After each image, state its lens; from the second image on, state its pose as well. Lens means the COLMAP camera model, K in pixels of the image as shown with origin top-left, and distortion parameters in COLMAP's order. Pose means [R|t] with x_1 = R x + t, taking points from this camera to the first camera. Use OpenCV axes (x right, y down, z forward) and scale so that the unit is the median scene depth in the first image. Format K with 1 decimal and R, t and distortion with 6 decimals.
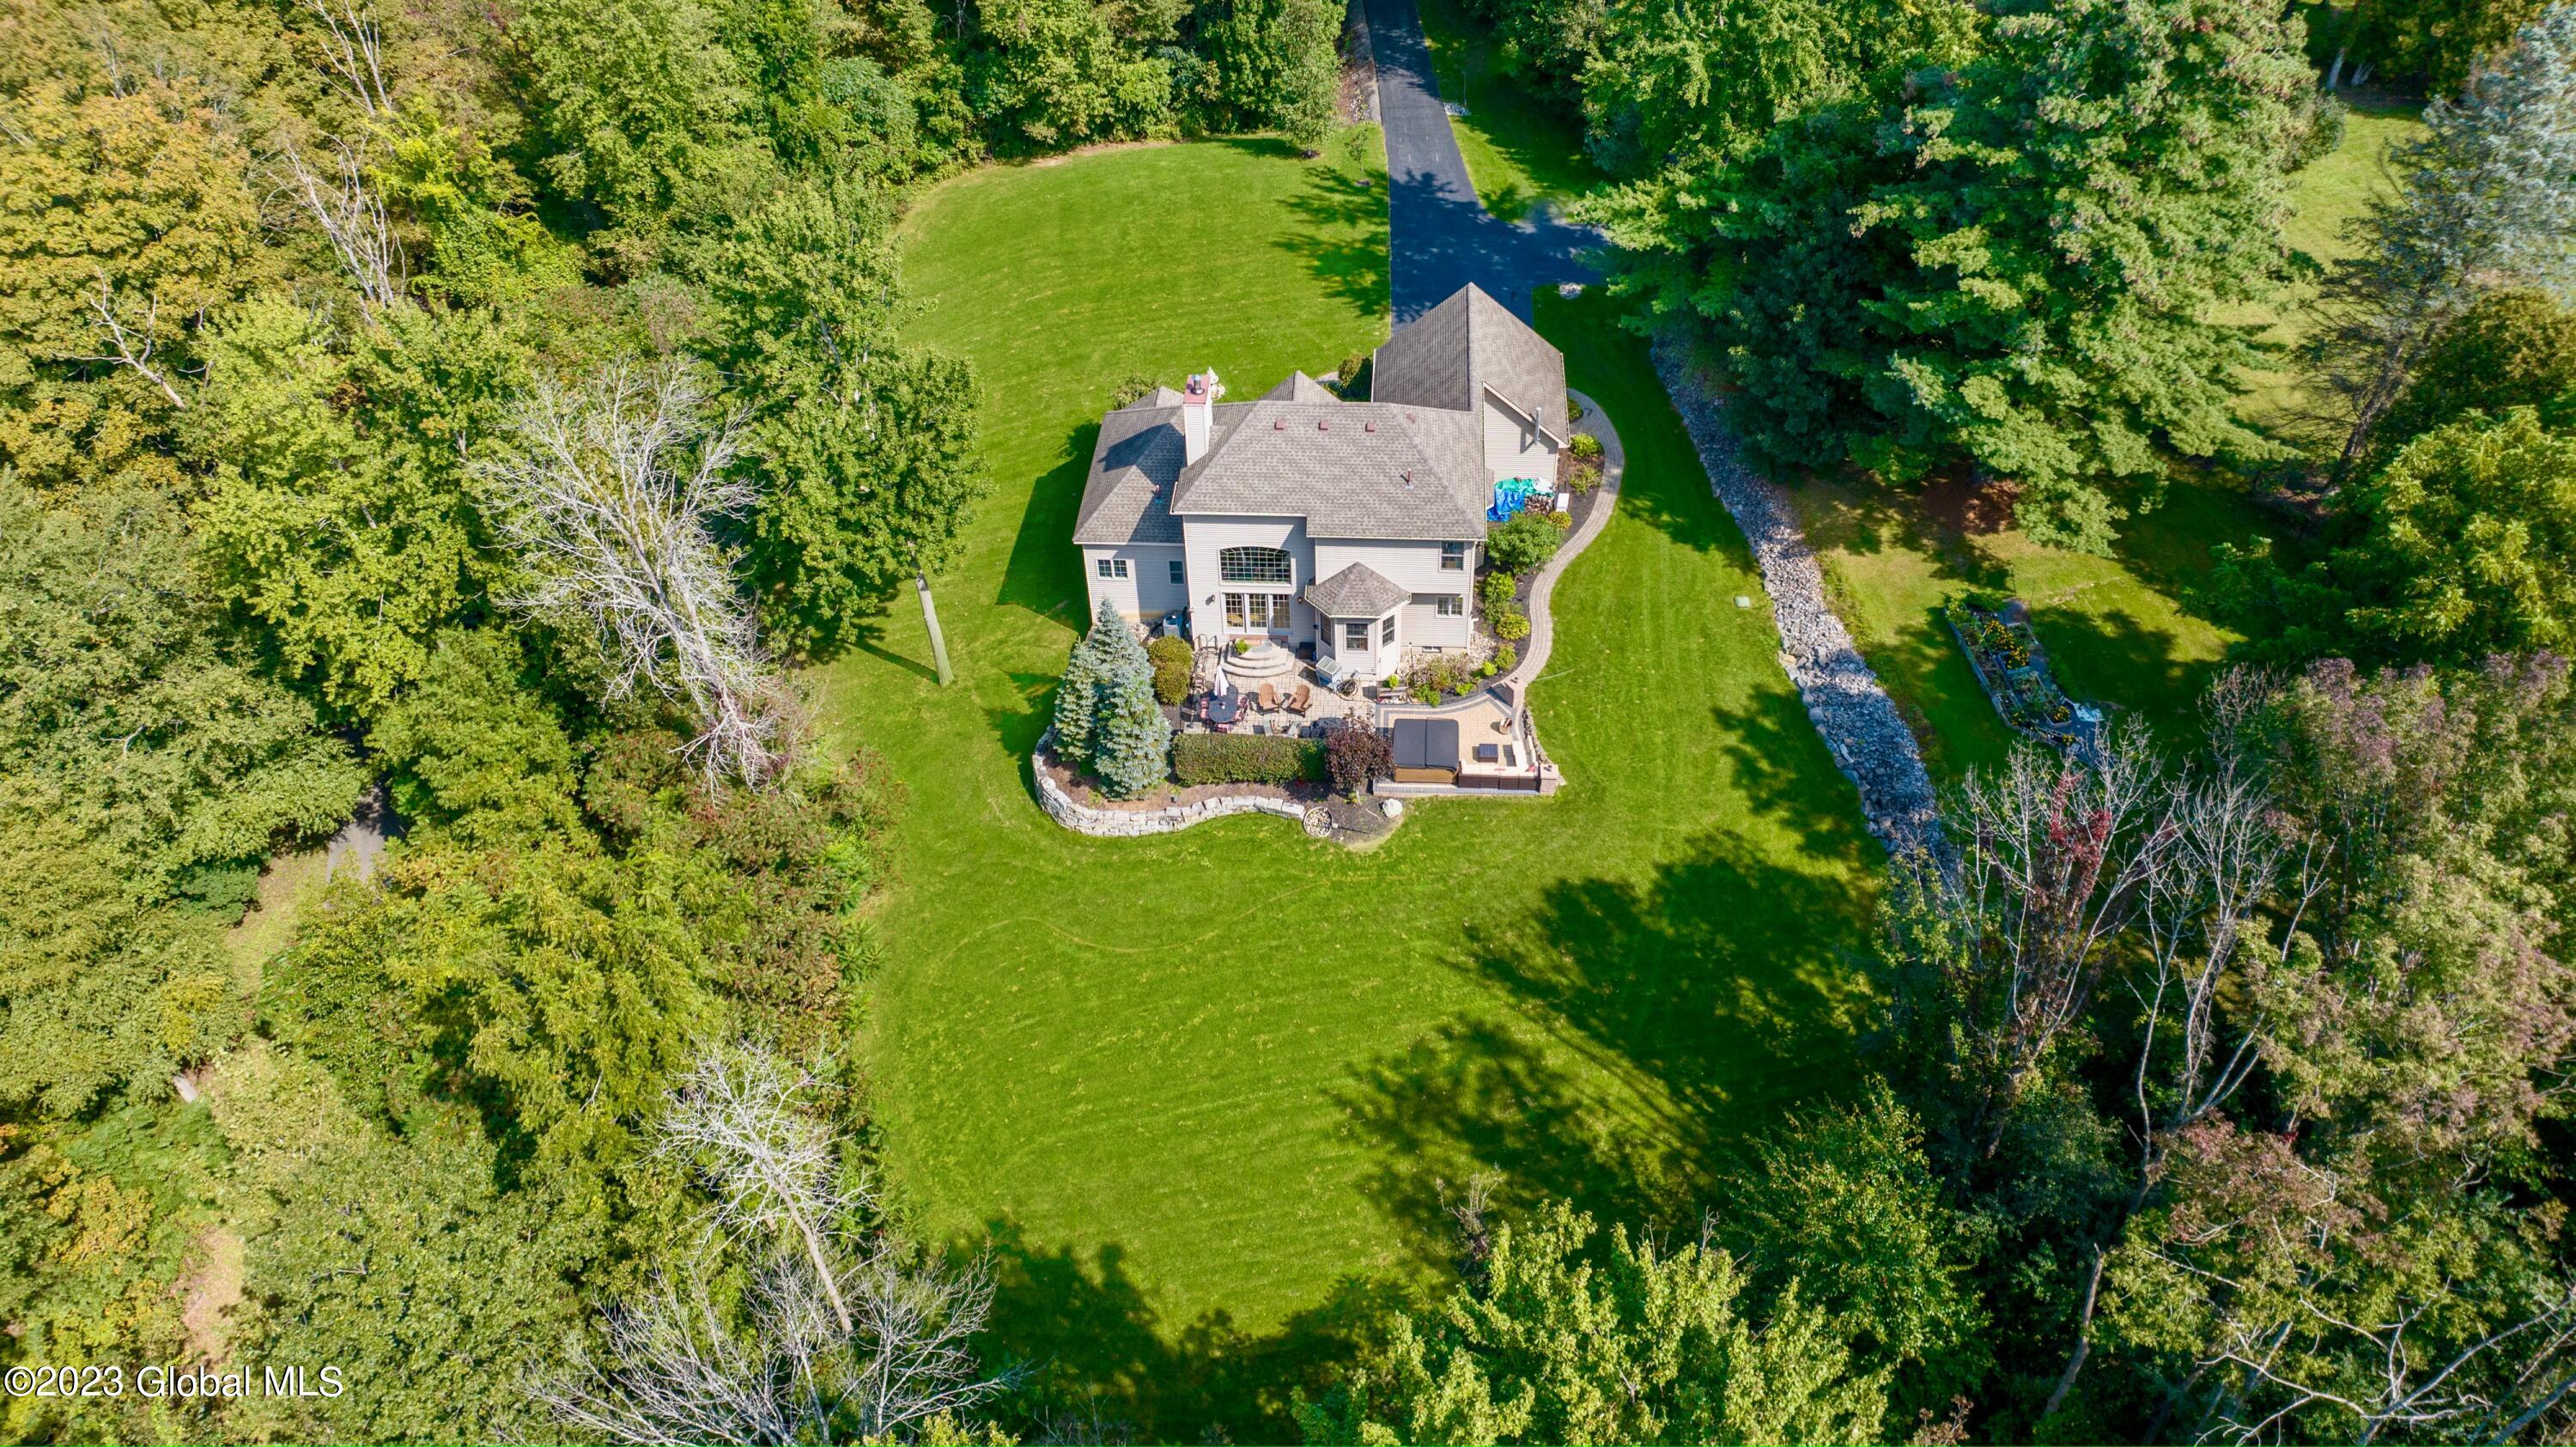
lens RADIAL K [[1795.2, 0, 1288.0], [0, 1795.2, 723.5], [0, 0, 1]] dist [-0.003665, -0.001529]
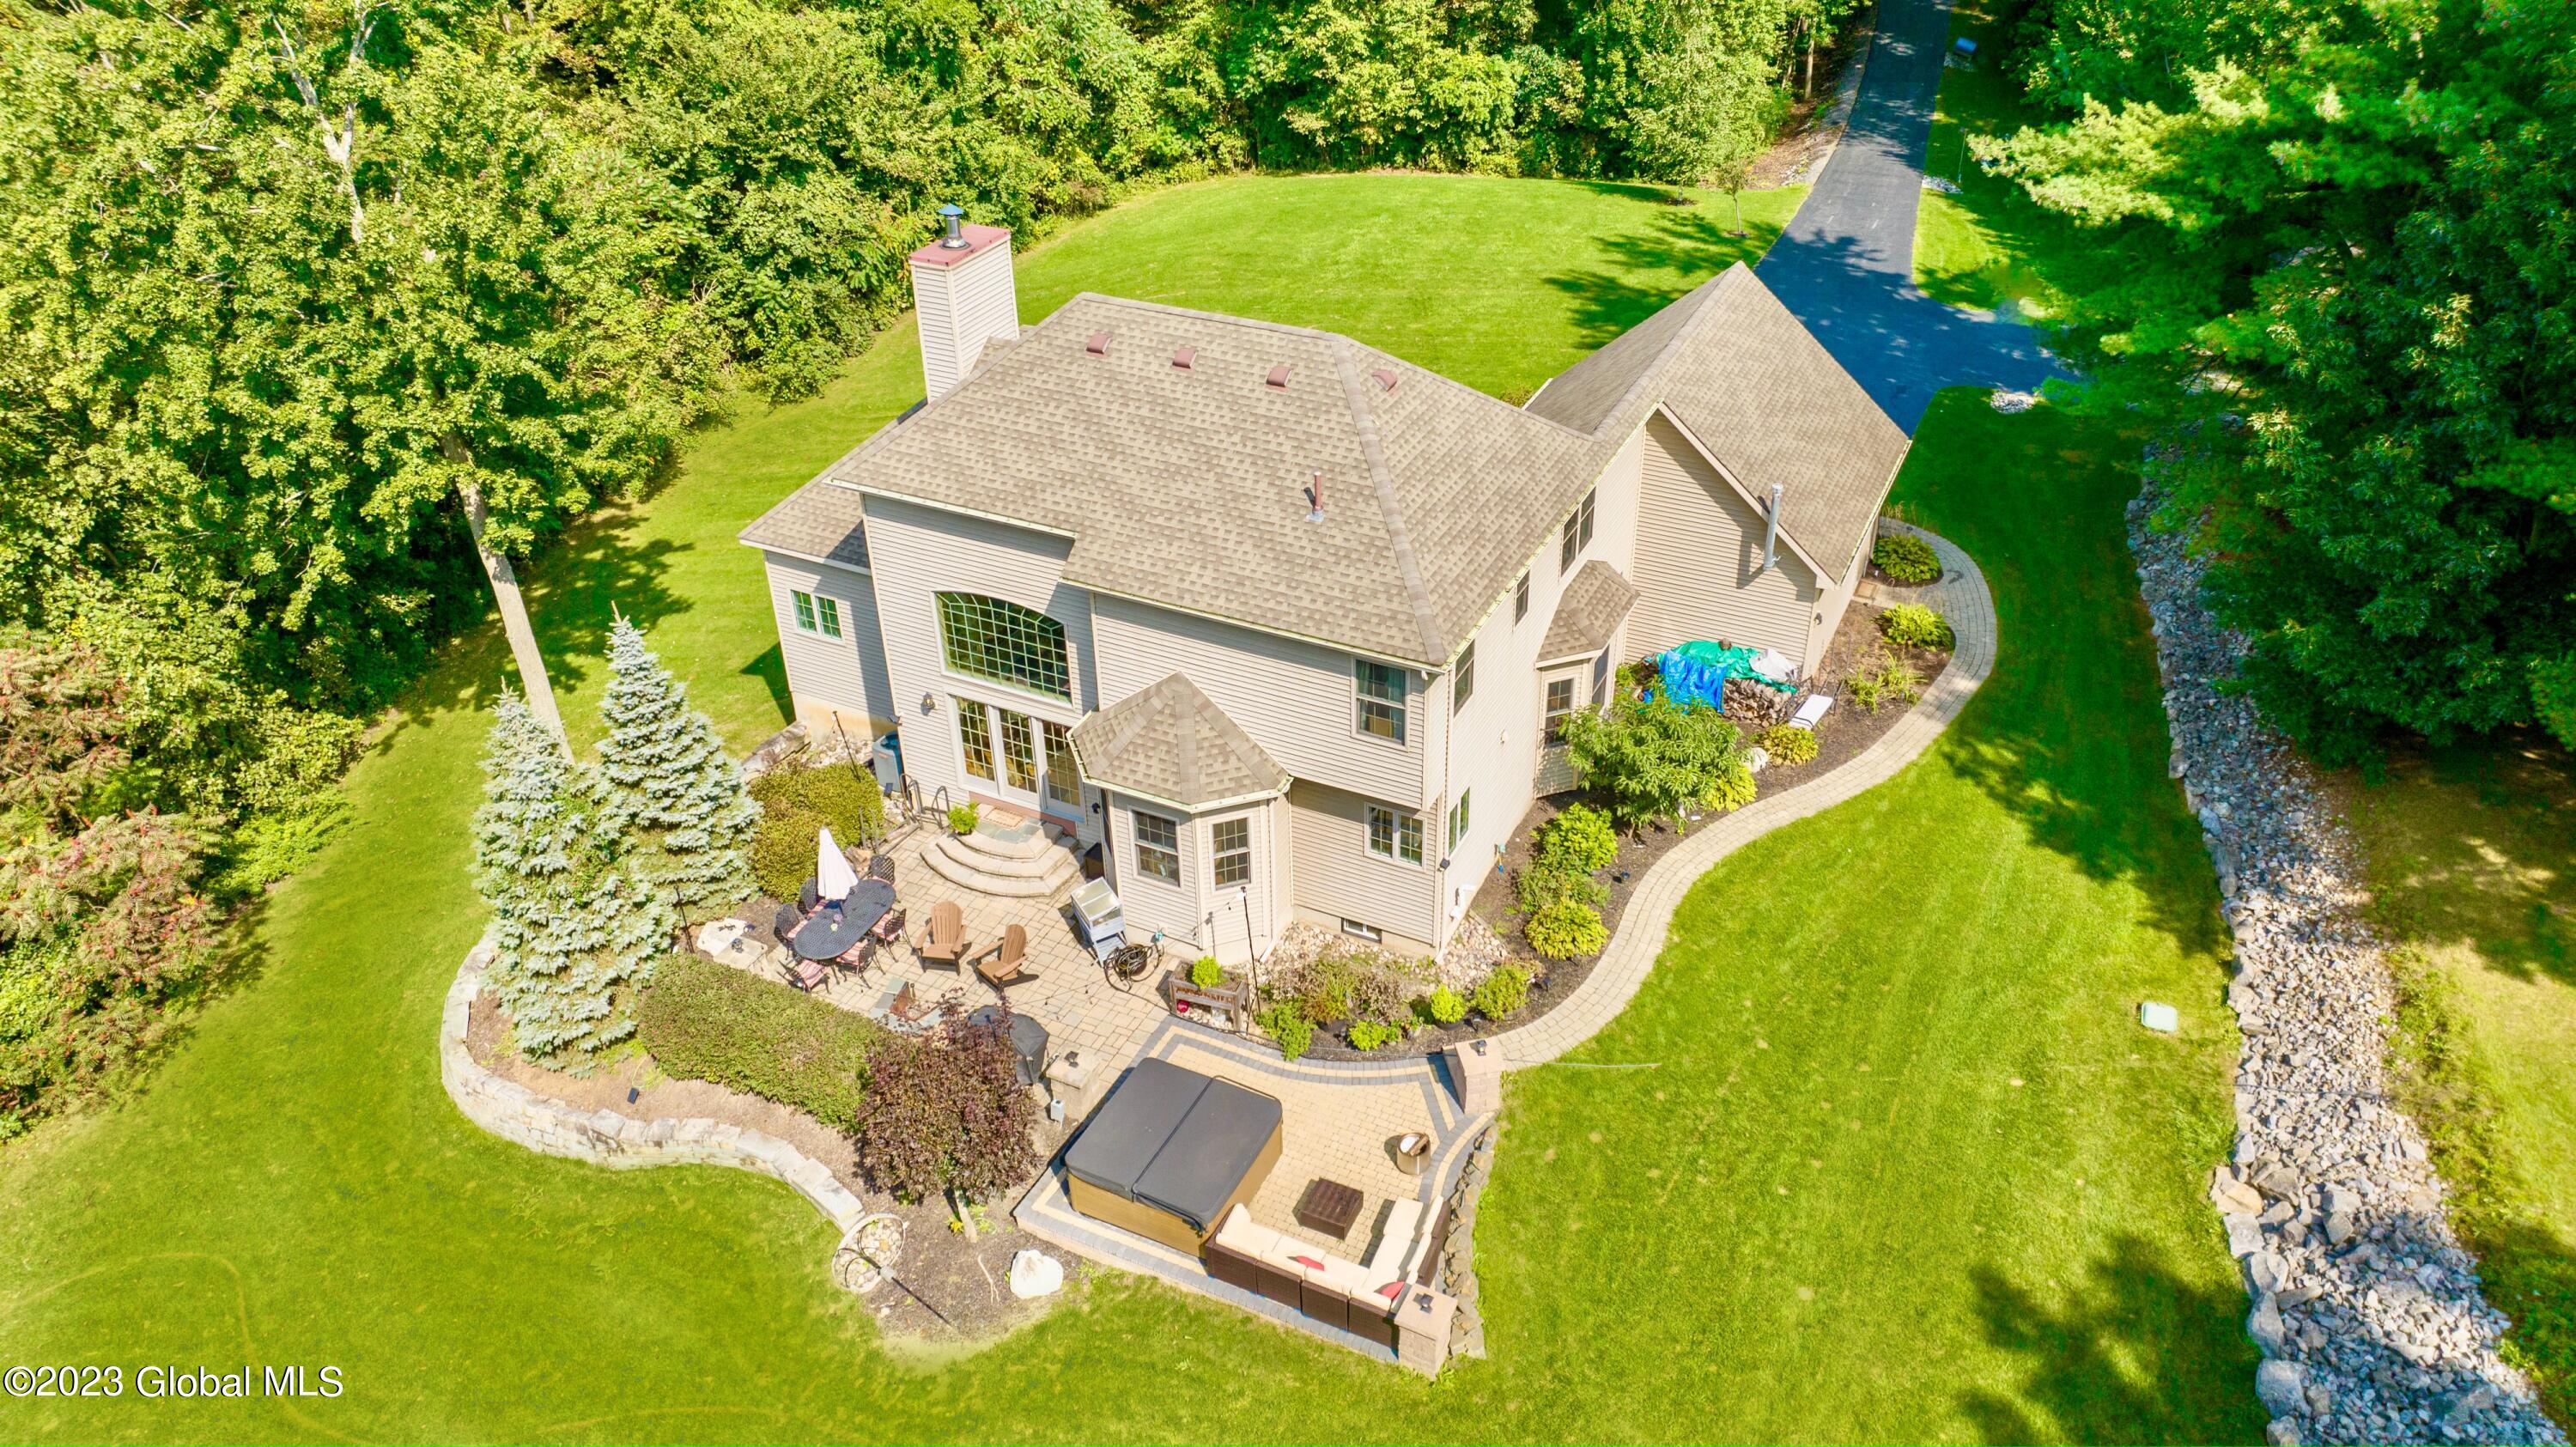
lens RADIAL K [[1799.6, 0, 1288.0], [0, 1799.6, 723.5], [0, 0, 1]] dist [-0.023677, -0.001232]
pose [[0.923244, 0.215892, -0.317821, 0.194352], [-0.264174, 0.957341, -0.117093, -0.034102], [0.278983, 0.192065, 0.940893, 0.585485]]
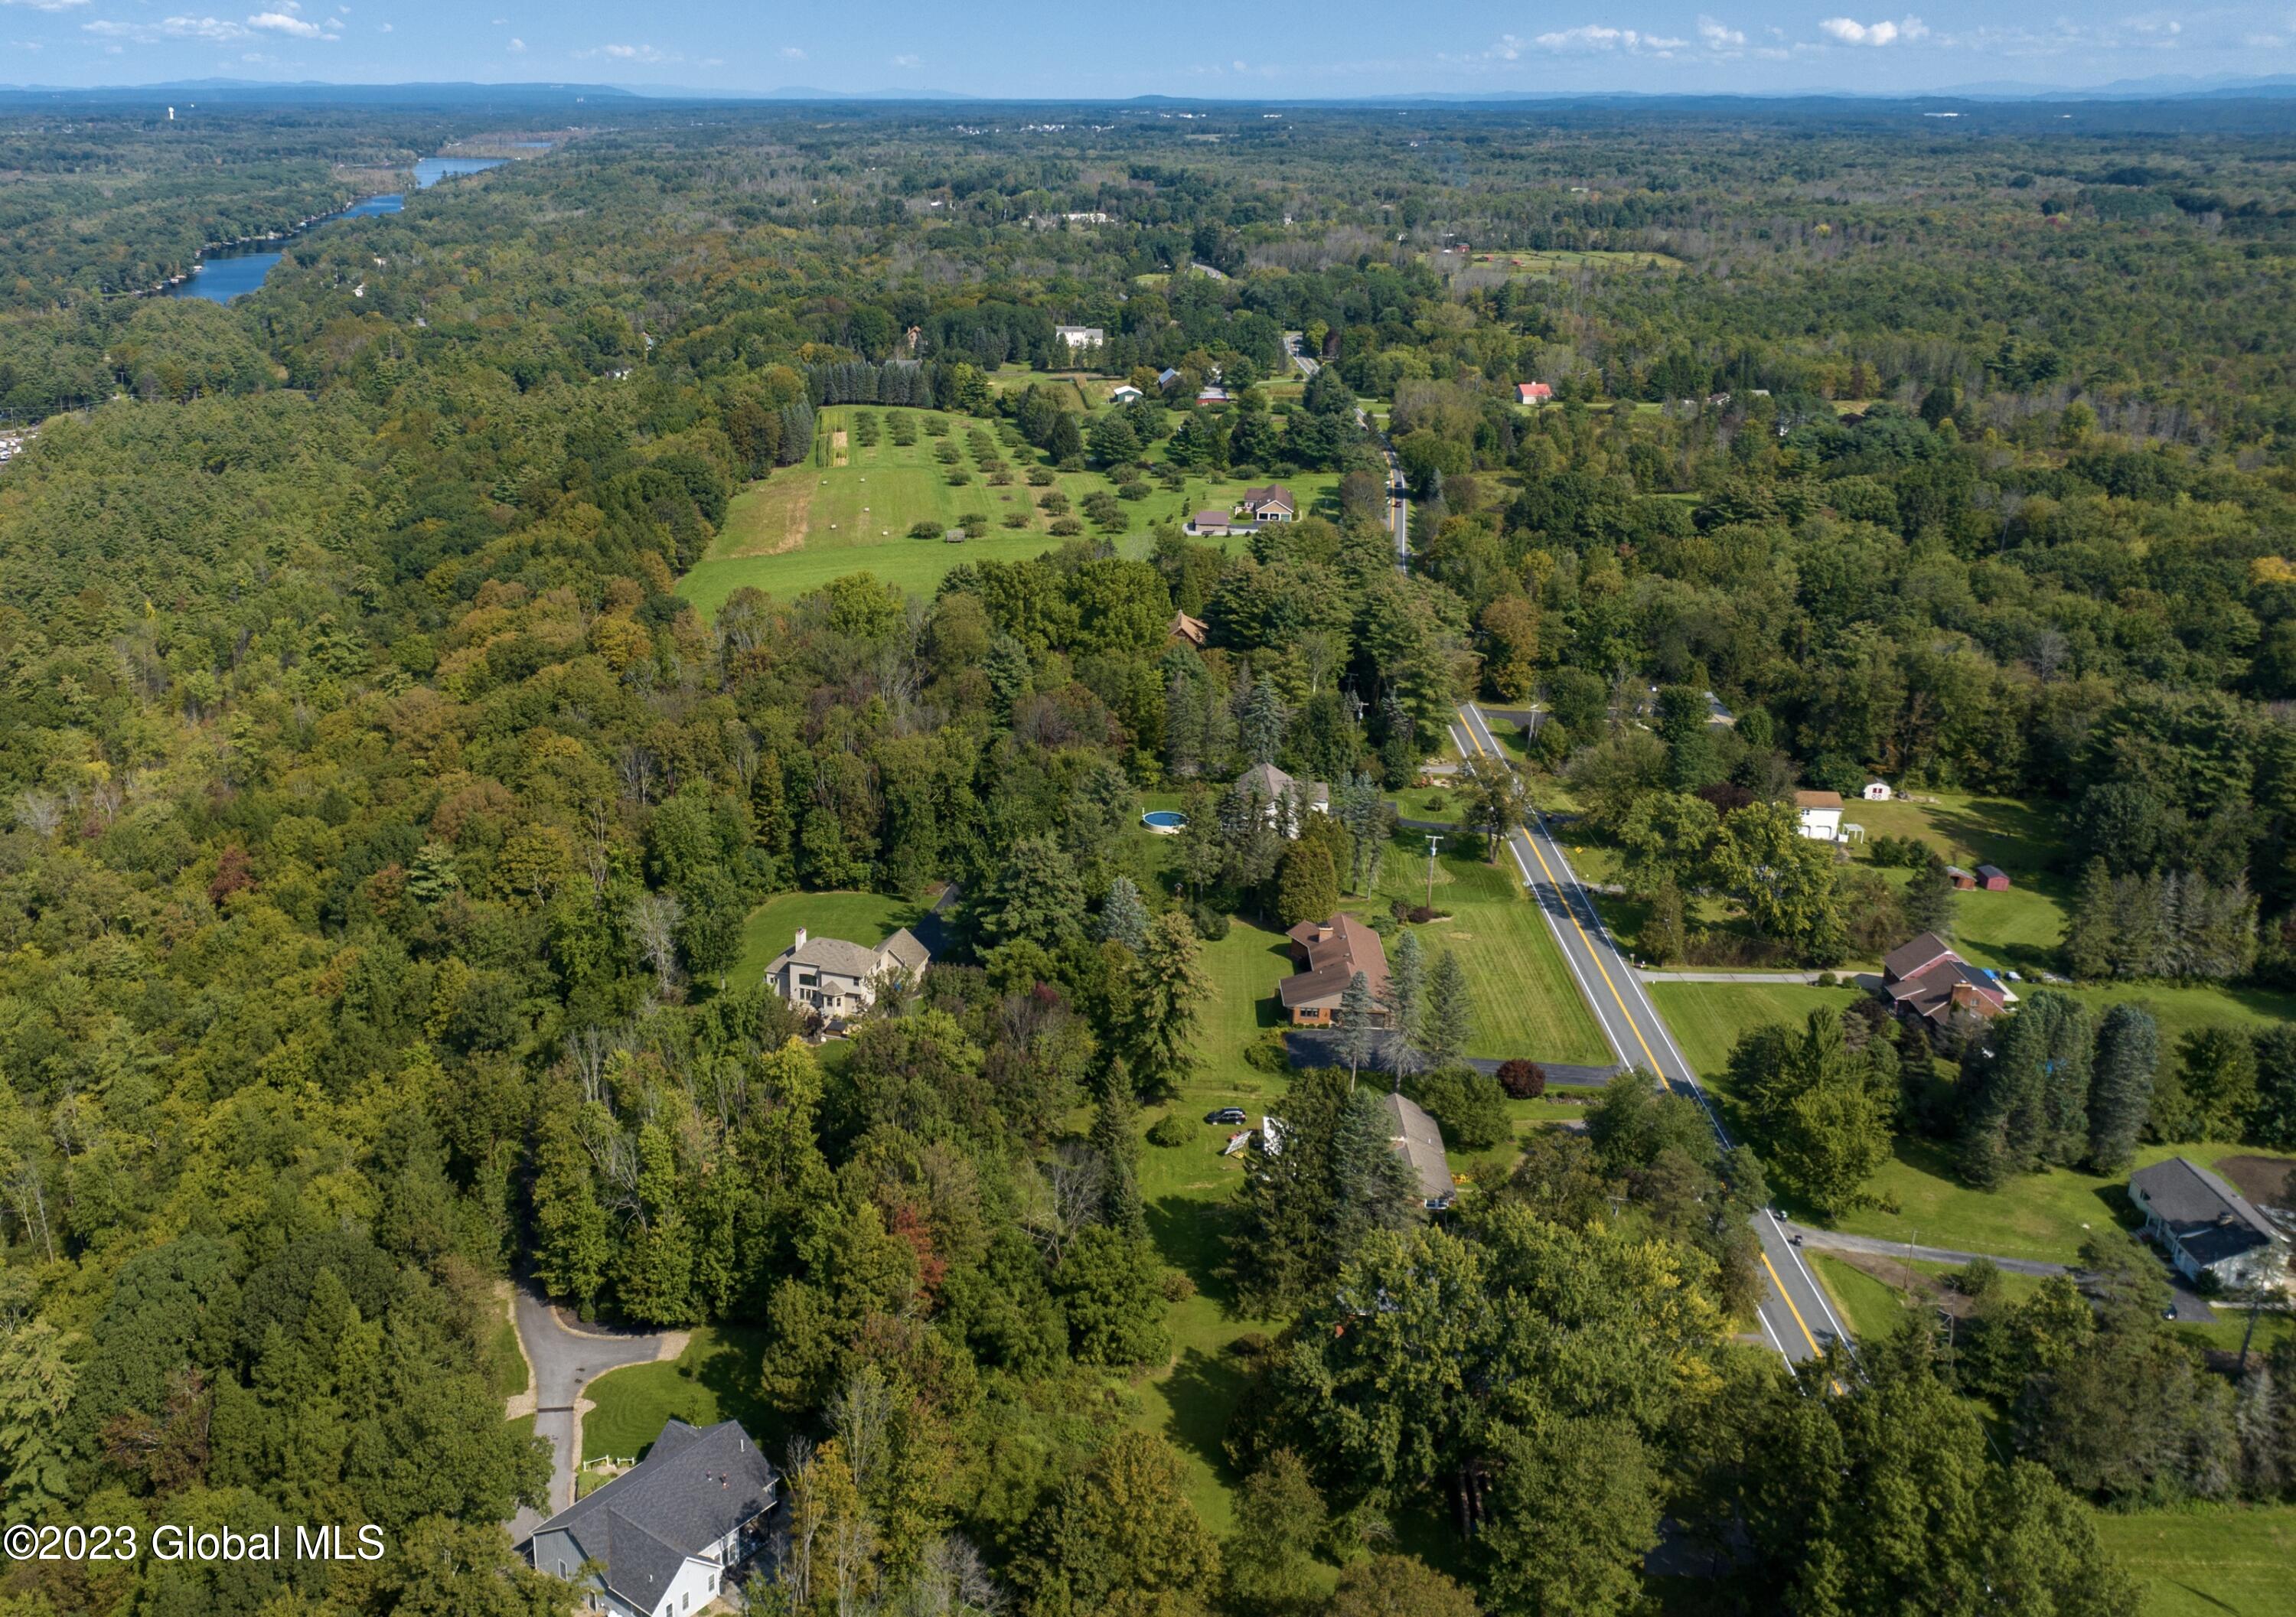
lens RADIAL K [[2077.2, 0, 1148.0], [0, 2077.2, 808.5], [0, 0, 1]] dist [-0.257832, -0.000090]
pose [[0.984632, 0.119839, -0.127037, 1.135652], [-0.161549, 0.901335, -0.401866, 1.150413], [0.066343, 0.416213, 0.906844, -2.853390]]
